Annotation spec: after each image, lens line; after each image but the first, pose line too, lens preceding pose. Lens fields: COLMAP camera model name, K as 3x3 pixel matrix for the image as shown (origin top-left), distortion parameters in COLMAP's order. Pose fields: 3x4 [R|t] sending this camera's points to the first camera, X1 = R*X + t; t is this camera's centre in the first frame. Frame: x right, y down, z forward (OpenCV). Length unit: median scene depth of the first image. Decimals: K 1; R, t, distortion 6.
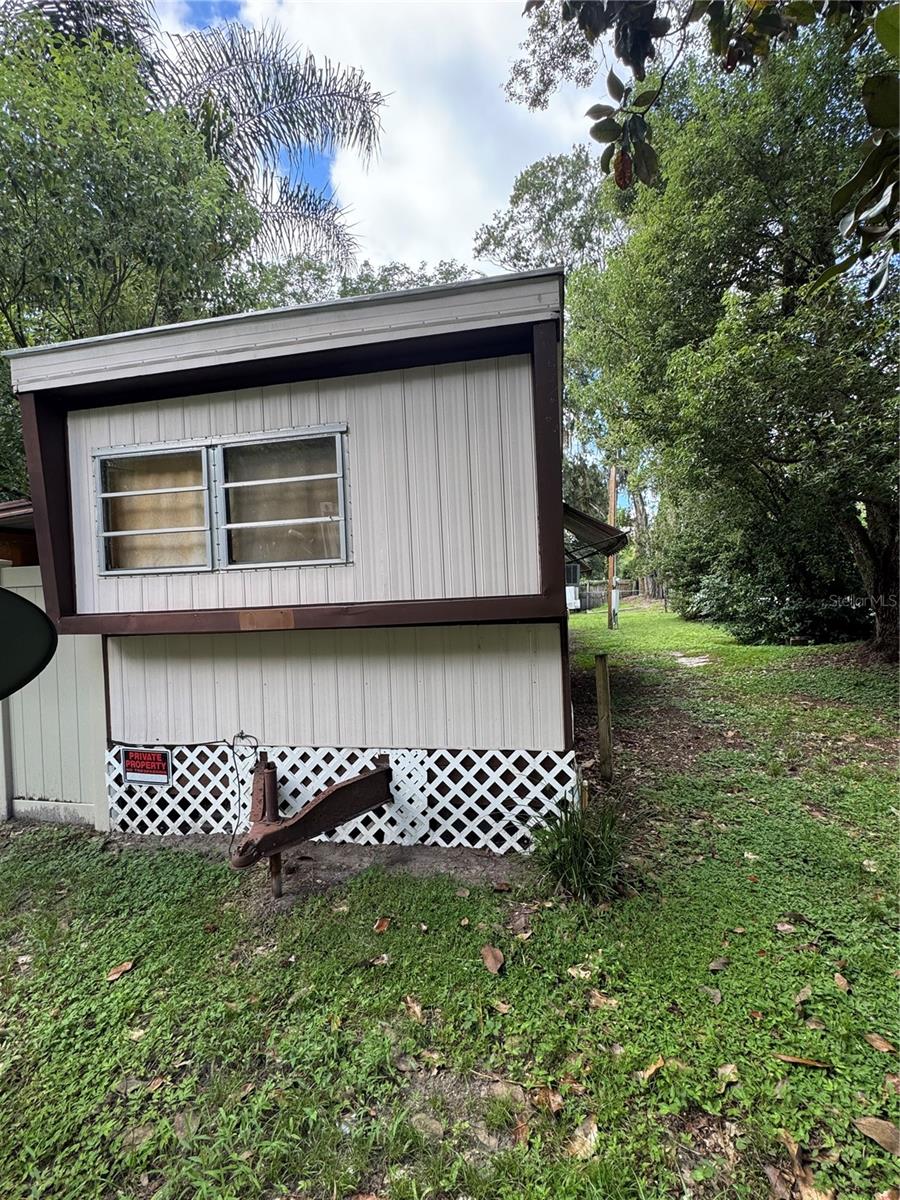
lens RADIAL K [[554.8, 0, 450.0], [0, 554.8, 600.0], [0, 0, 1]] dist [-0.000252, -0.000024]
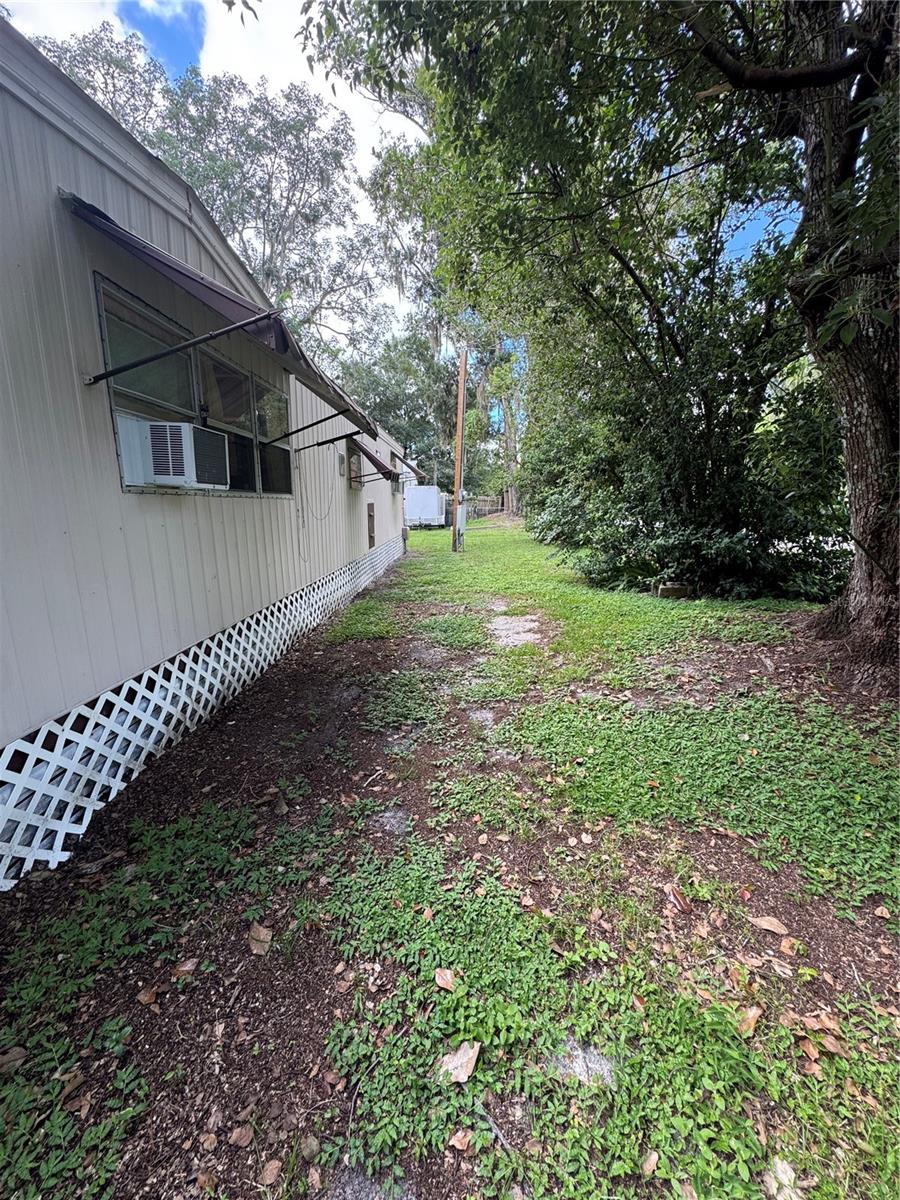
lens RADIAL K [[477.1, 0, 450.0], [0, 477.1, 600.0], [0, 0, 1]] dist [-0.001106, 0.000212]
pose [[0.982036, -0.001145, 0.188691, 0.170489], [-0.032859, 0.983665, 0.176985, -0.005066], [-0.185812, -0.180006, 0.965956, 0.324293]]
